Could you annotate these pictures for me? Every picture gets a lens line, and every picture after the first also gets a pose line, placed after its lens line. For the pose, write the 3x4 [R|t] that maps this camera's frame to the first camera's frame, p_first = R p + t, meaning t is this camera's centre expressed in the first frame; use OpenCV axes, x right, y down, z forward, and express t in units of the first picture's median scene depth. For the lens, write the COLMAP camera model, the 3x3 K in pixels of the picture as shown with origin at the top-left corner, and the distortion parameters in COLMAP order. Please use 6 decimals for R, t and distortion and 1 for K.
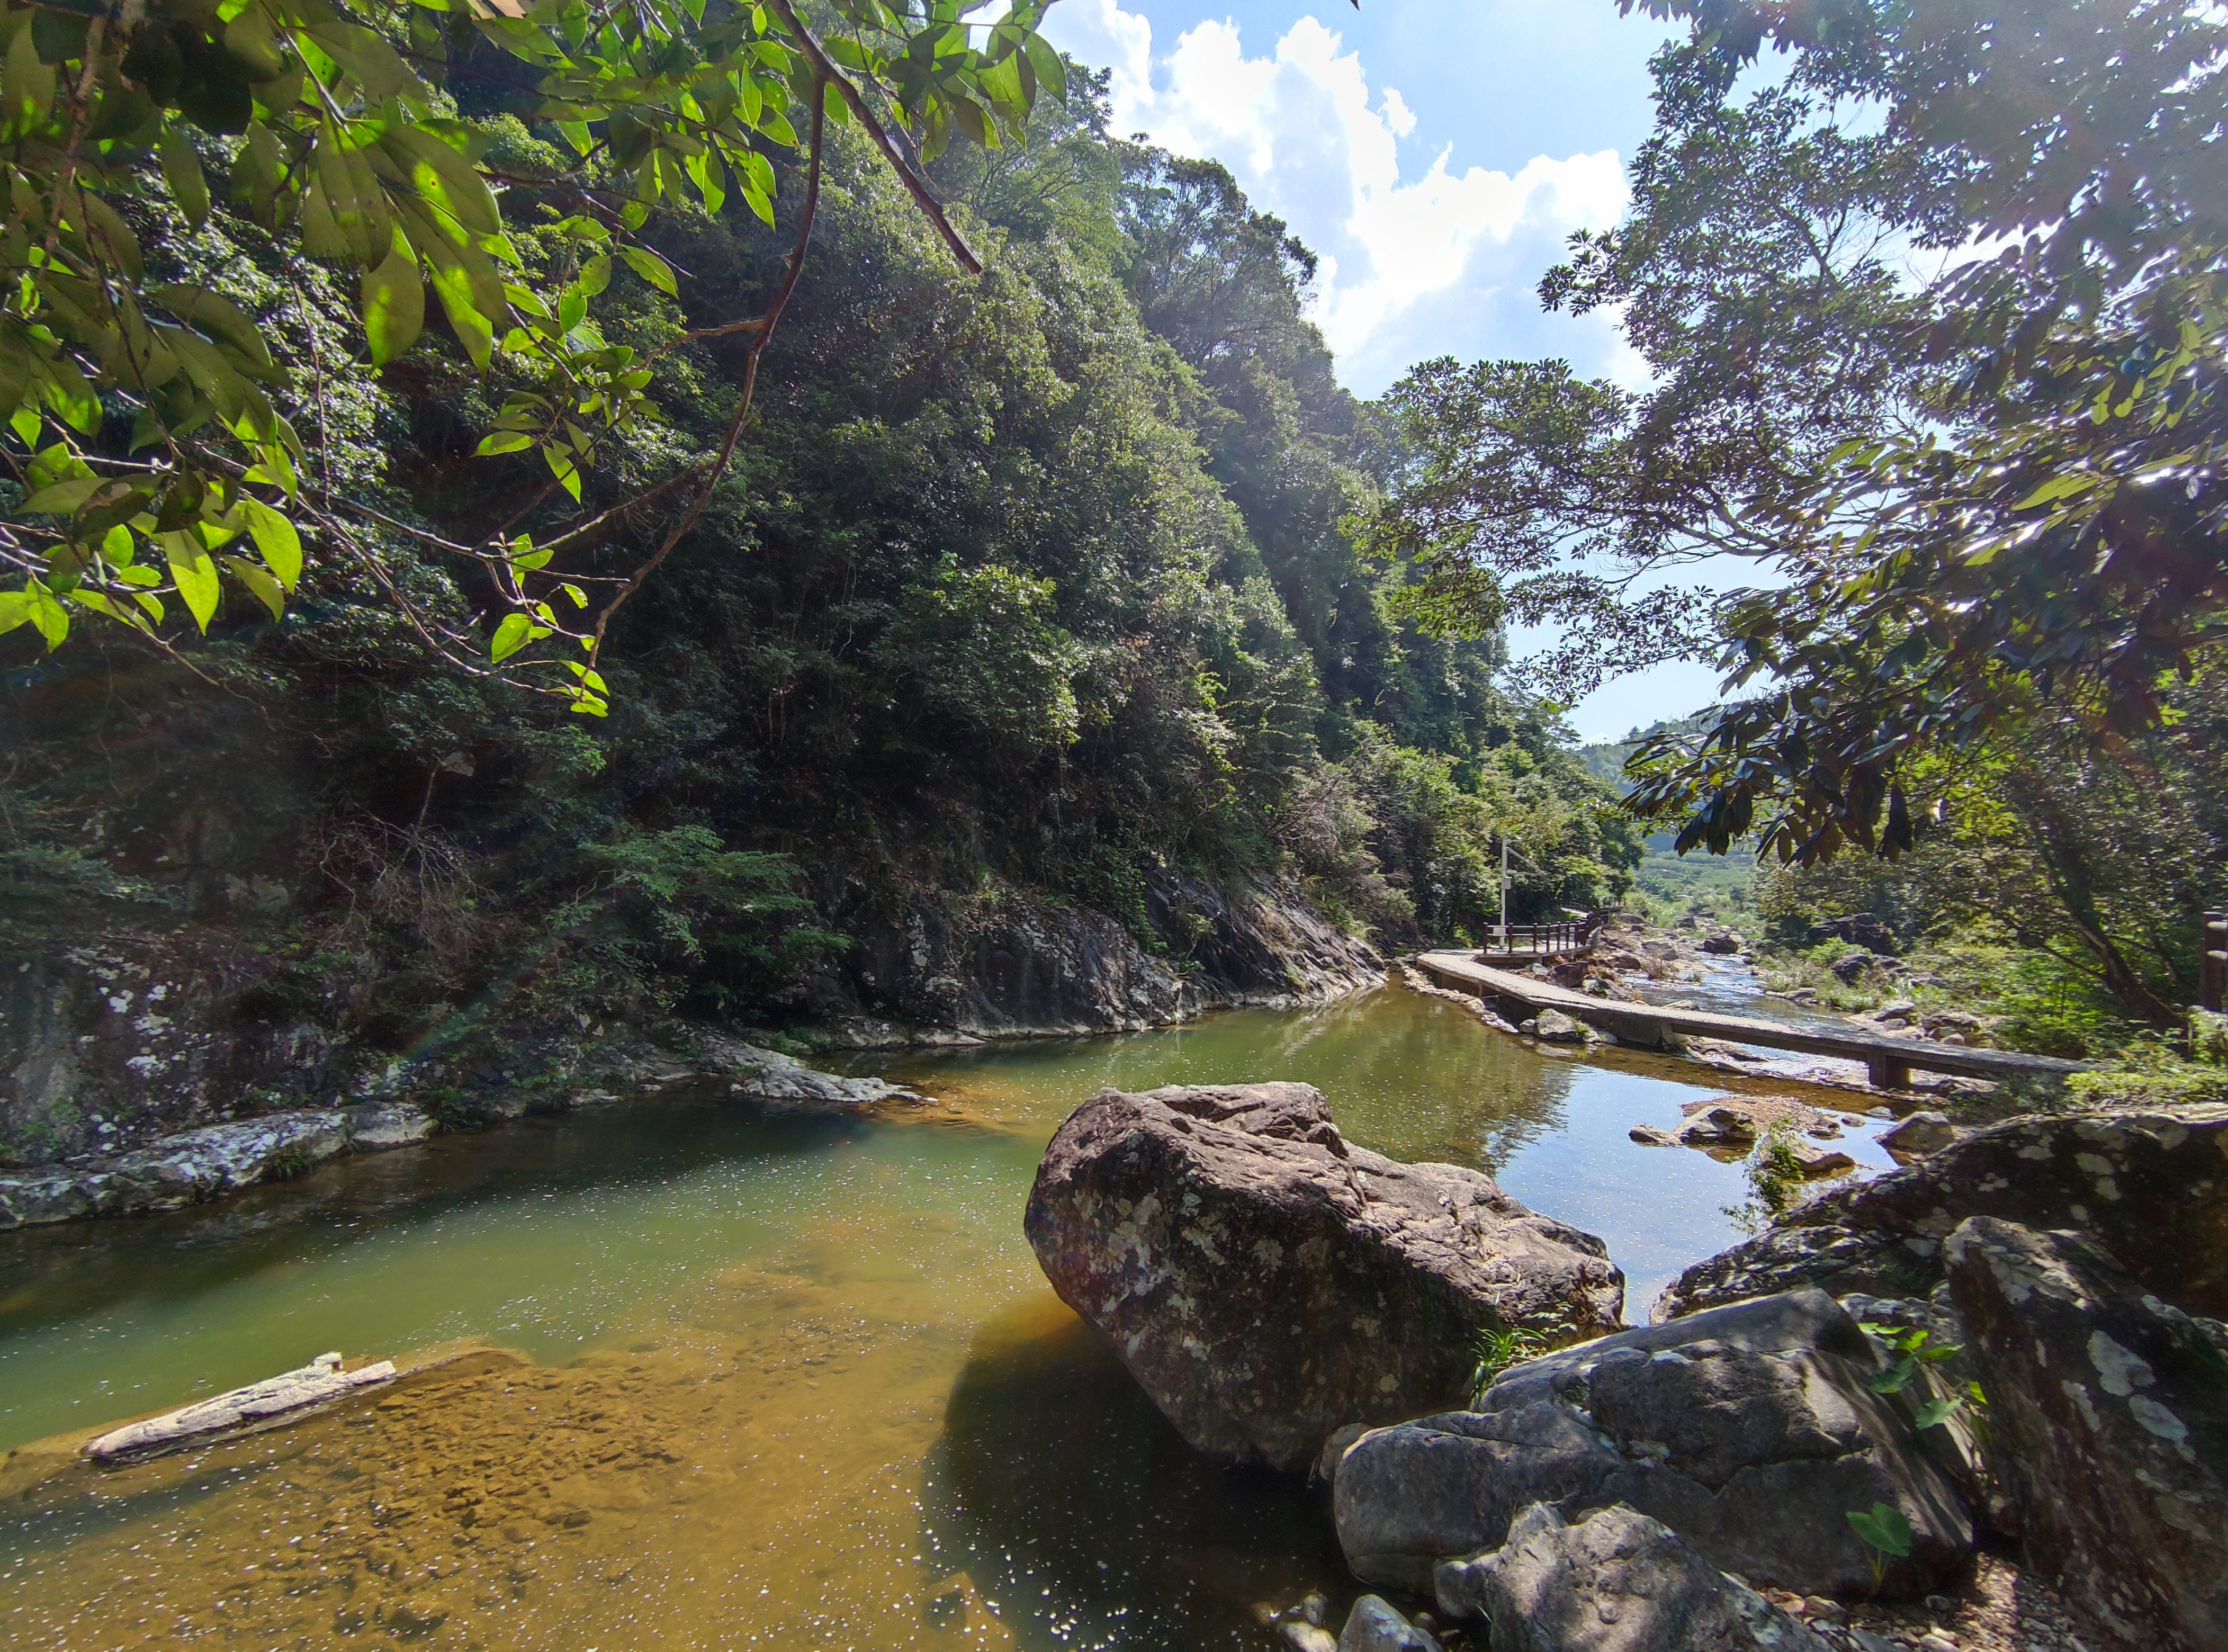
lens RADIAL K [[1024.0, 0, 1114.0], [0, 1024.0, 826.0], [0, 0, 1]] dist [-0.019375, 0.000016]
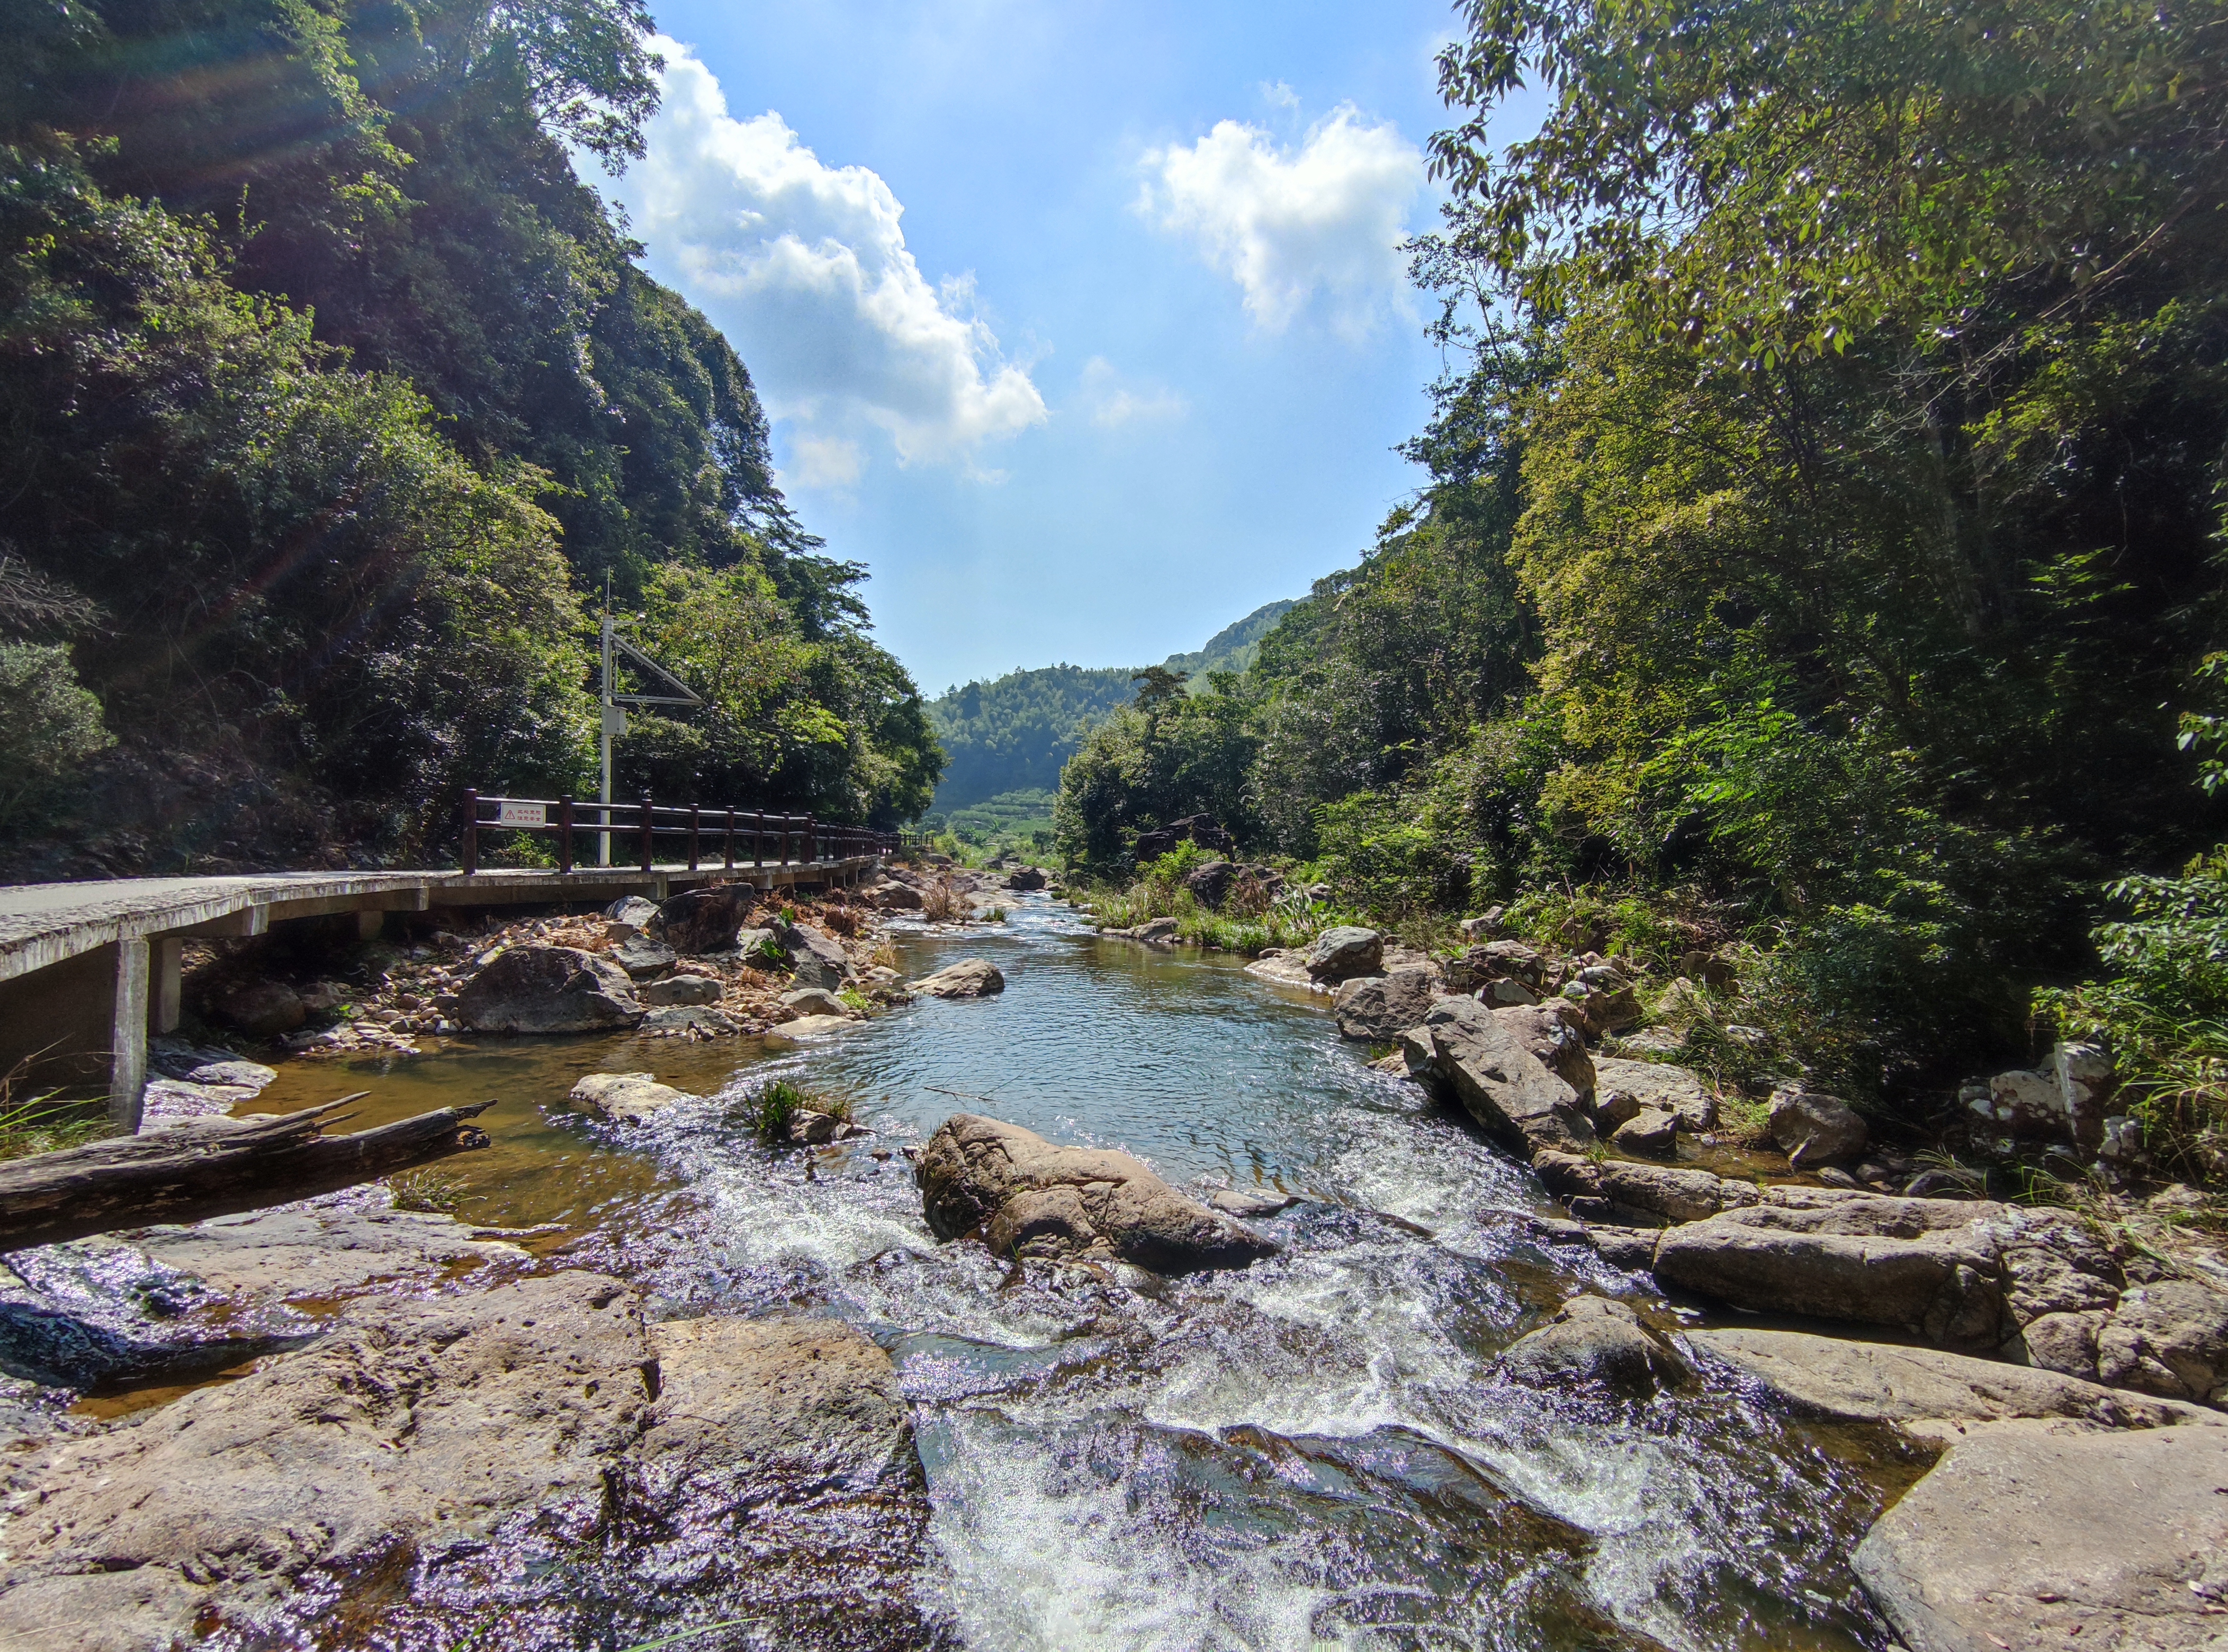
lens RADIAL K [[1024.0, 0, 1114.0], [0, 1024.0, 826.0], [0, 0, 1]] dist [-0.019375, 0.000016]
pose [[0.810268, -0.012483, 0.585927, 0.160810], [-0.008901, 0.999396, 0.033601, 0.044671], [-0.585992, -0.032441, 0.809667, 0.277215]]
